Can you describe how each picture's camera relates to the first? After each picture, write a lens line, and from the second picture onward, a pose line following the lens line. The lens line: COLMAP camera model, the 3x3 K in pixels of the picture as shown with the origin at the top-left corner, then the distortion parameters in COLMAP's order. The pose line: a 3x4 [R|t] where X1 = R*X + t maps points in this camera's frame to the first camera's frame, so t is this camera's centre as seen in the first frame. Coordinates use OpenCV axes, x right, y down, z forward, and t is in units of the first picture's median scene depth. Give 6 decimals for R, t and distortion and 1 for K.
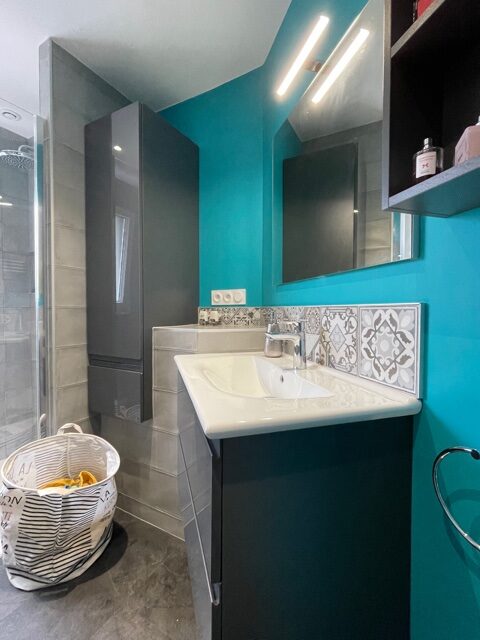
lens RADIAL K [[299.1, 0, 240.0], [0, 299.1, 320.0], [0, 0, 1]] dist [0.001141, -0.000444]
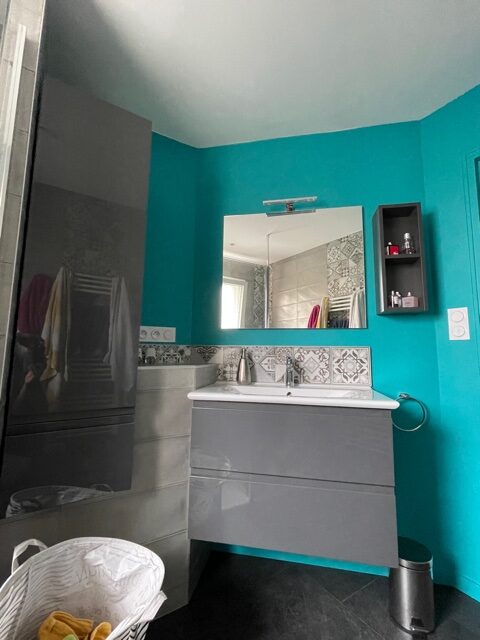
lens RADIAL K [[299.1, 0, 240.0], [0, 299.1, 320.0], [0, 0, 1]] dist [0.001141, -0.000444]
pose [[0.458443, 0.105181, 0.882478, -1.136597], [0.017401, 0.991719, -0.127241, 0.011039], [-0.888553, 0.073689, 0.452816, 0.443276]]
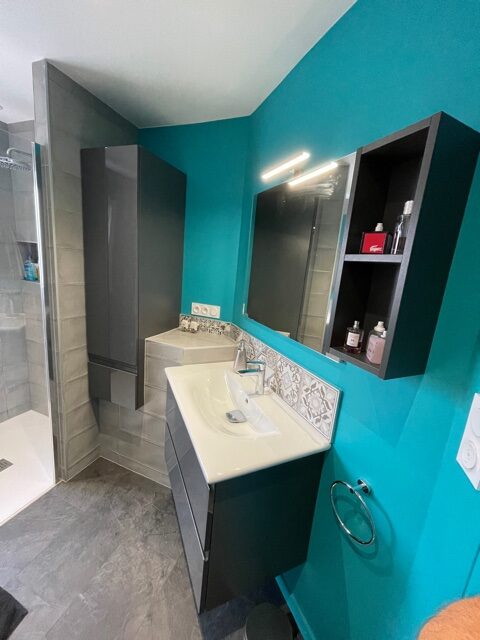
lens RADIAL K [[257.1, 0, 240.0], [0, 257.1, 320.0], [0, 0, 1]] dist [-0.001009, -0.000157]
pose [[0.985728, 0.055484, 0.158943, -0.095483], [-0.083971, 0.980342, 0.178548, -0.348660], [-0.145912, -0.189346, 0.971009, -0.113003]]
